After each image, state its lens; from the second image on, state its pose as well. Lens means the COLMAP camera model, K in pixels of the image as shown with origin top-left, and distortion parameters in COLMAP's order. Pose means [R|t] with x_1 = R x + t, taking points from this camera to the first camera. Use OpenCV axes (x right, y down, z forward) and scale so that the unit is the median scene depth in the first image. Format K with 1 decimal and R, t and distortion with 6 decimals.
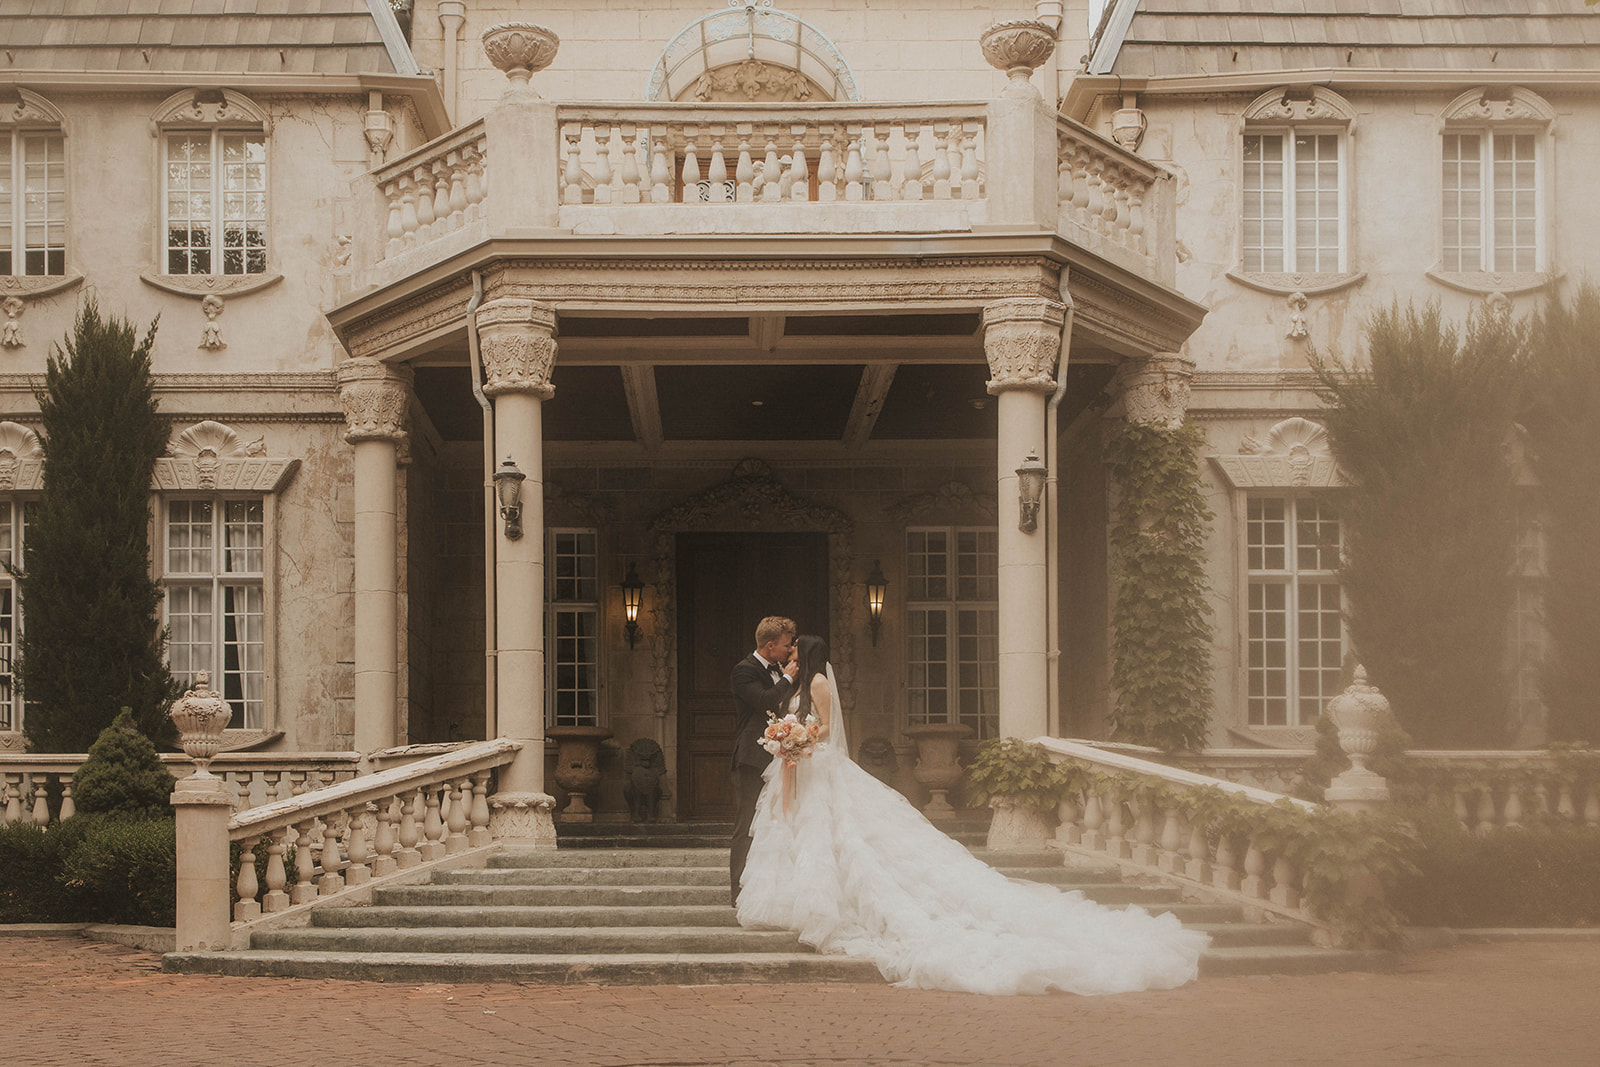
lens RADIAL K [[1809.4, 0, 706.4], [0, 1809.4, 766.1], [0, 0, 1]] dist [-0.004894, -0.002690]
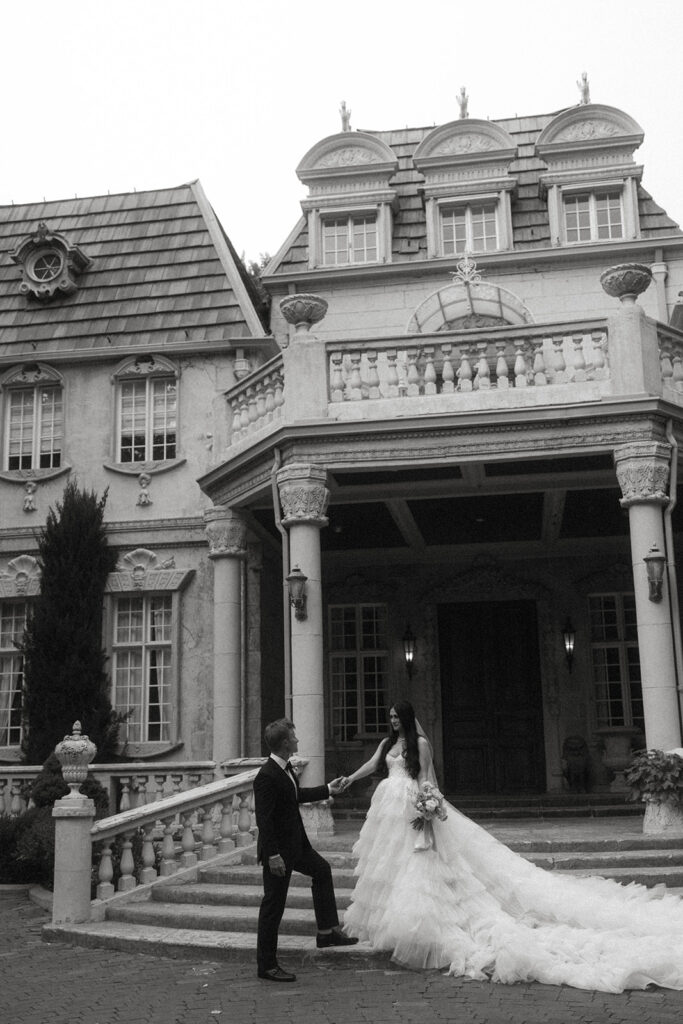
lens RADIAL K [[1002.9, 0, 359.7], [0, 1002.9, 539.9], [0, 0, 1]] dist [-0.001367, 0.015082]
pose [[0.987551, -0.049939, -0.149164, 0.056152], [0.022738, 0.983628, -0.178769, -0.034071], [0.155650, 0.173151, 0.972518, 0.156925]]
